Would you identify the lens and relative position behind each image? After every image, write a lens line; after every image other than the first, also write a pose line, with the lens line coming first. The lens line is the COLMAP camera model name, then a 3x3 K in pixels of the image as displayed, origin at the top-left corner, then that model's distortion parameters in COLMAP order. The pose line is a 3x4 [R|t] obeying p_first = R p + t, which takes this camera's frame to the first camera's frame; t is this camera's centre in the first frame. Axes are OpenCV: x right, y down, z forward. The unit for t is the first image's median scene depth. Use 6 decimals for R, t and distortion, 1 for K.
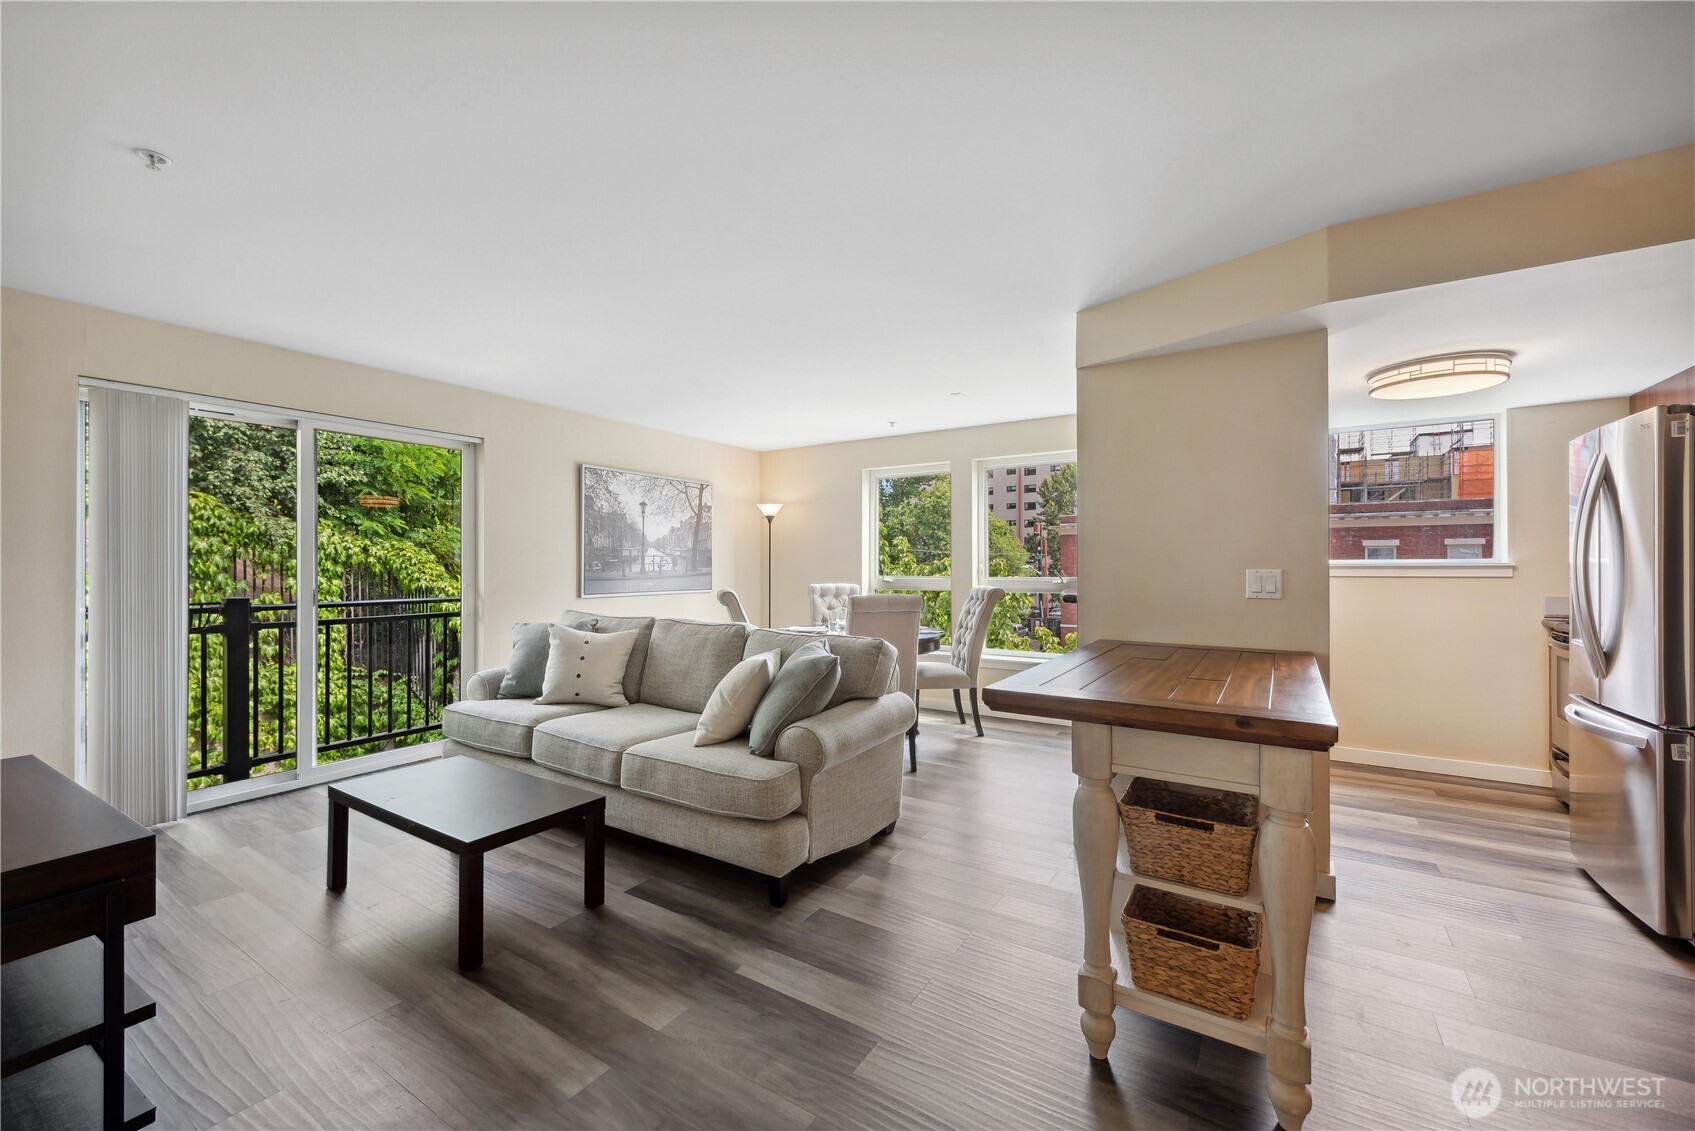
lens RADIAL K [[672.1, 0, 840.5], [0, 672.1, 567.8], [0, 0, 1]] dist [0.000451, -0.000020]
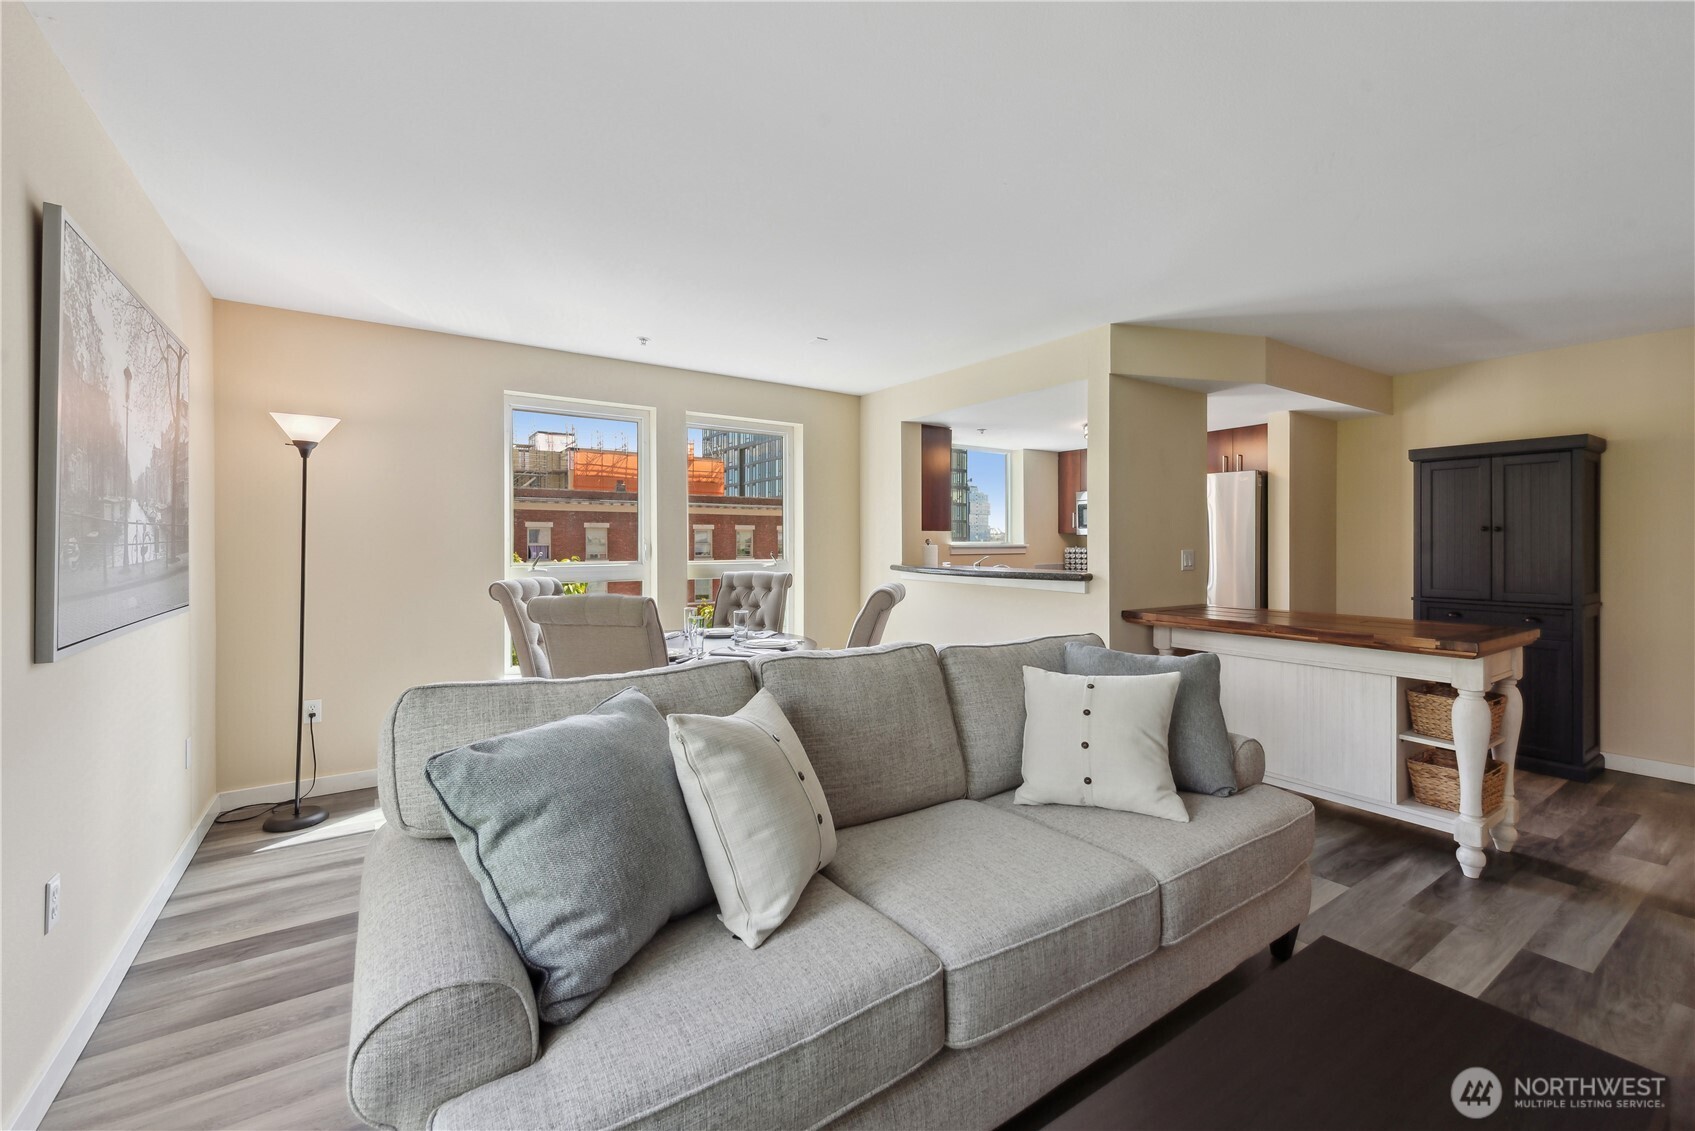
lens RADIAL K [[697.8, 0, 848.2], [0, 697.8, 549.7], [0, 0, 1]] dist [0.000233, -0.000011]
pose [[0.390886, -0.003872, 0.920431, -0.044948], [-0.000599, 0.999990, 0.004461, -0.000420], [-0.920439, -0.002295, 0.390880, 0.047289]]
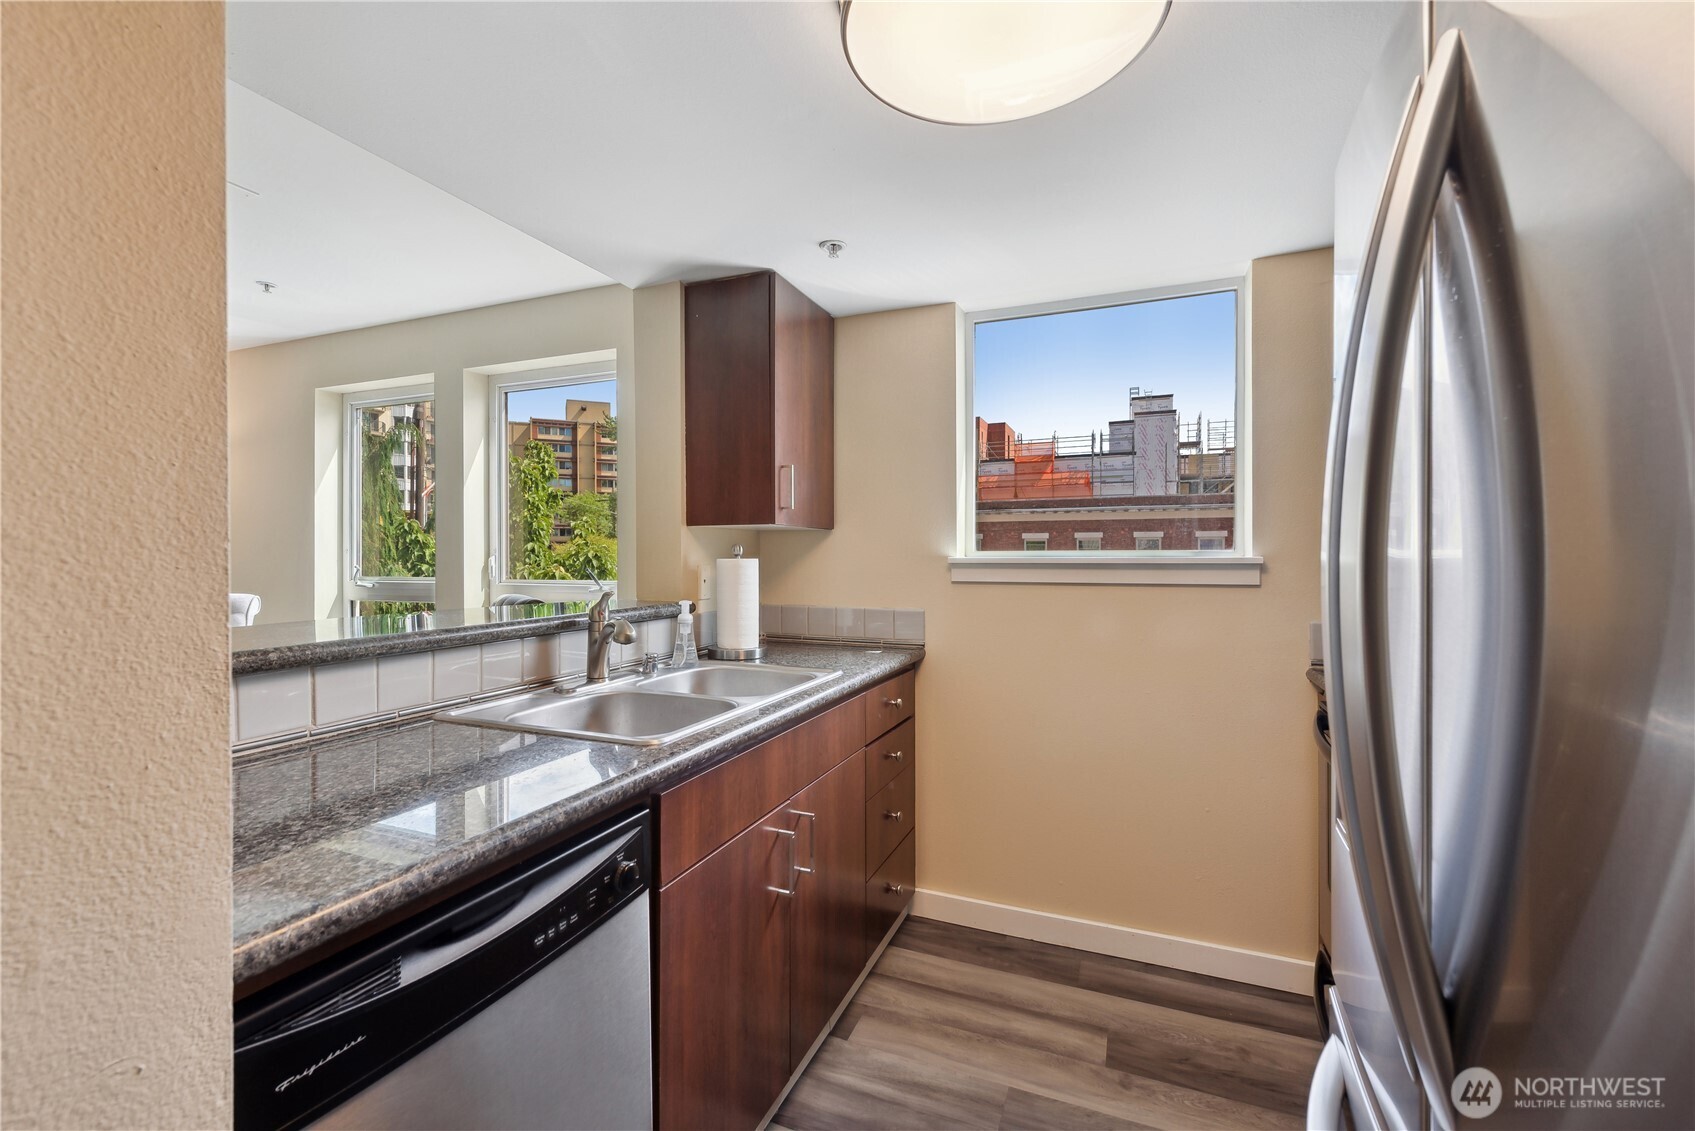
lens RADIAL K [[723.8, 0, 846.0], [0, 723.8, 556.3], [0, 0, 1]] dist [-0.001035, -0.000103]
pose [[0.984564, 0.002450, 0.175010, 0.154635], [-0.002594, 0.999996, 0.000596, -0.002828], [-0.175008, -0.001040, 0.984566, -0.040065]]
